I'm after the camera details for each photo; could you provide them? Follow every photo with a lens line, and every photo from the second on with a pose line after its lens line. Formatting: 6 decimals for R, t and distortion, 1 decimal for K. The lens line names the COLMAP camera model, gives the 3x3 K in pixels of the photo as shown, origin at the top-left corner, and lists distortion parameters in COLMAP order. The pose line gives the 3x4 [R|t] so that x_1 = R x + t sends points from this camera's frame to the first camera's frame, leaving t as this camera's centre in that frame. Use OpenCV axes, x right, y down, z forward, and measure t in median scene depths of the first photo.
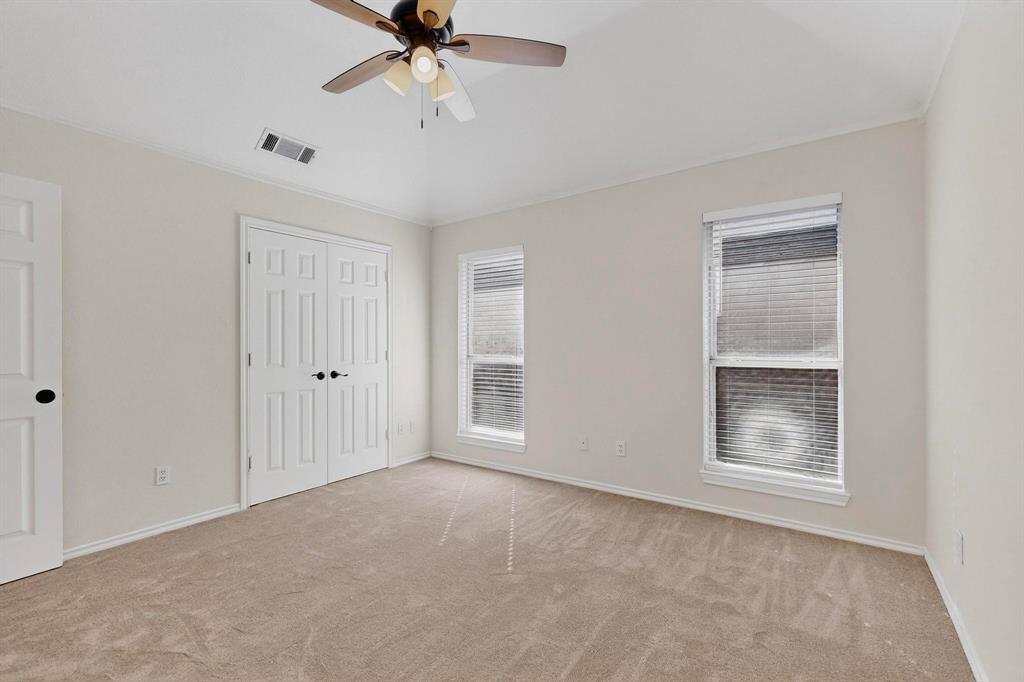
lens RADIAL K [[440.2, 0, 511.7], [0, 440.2, 345.7], [0, 0, 1]] dist [-0.005412, -0.000145]
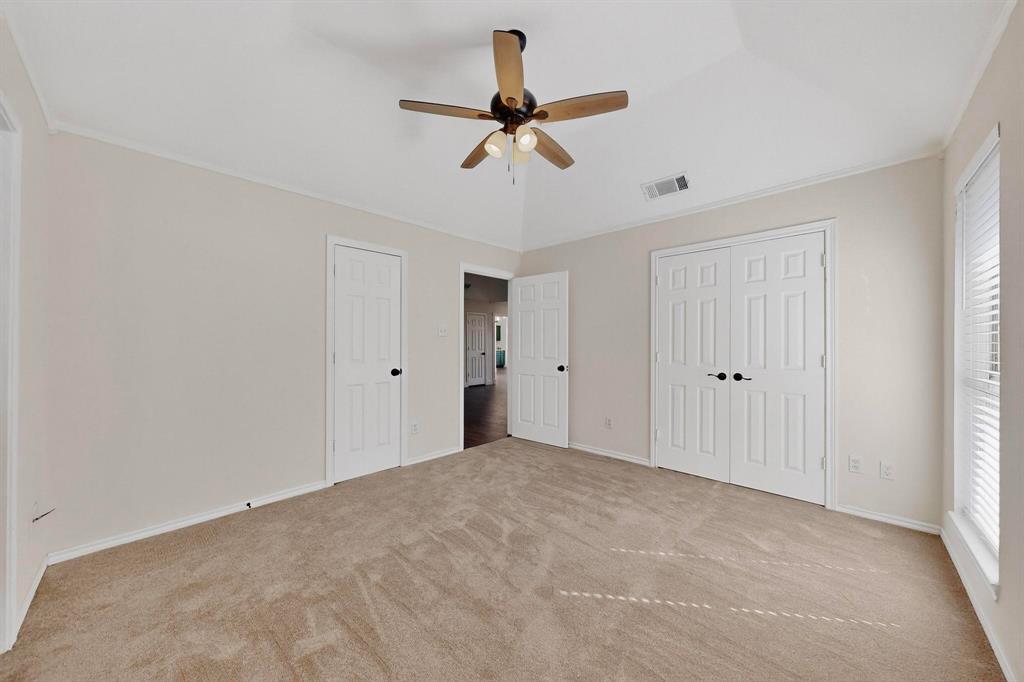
lens RADIAL K [[349.6, 0, 515.2], [0, 349.6, 344.3], [0, 0, 1]] dist [-0.000946, -0.000019]
pose [[-0.112889, 0.000605, -0.993607, 0.474901], [-0.009461, 0.999954, 0.001684, -0.004868], [0.993563, 0.009590, -0.112878, 0.639407]]
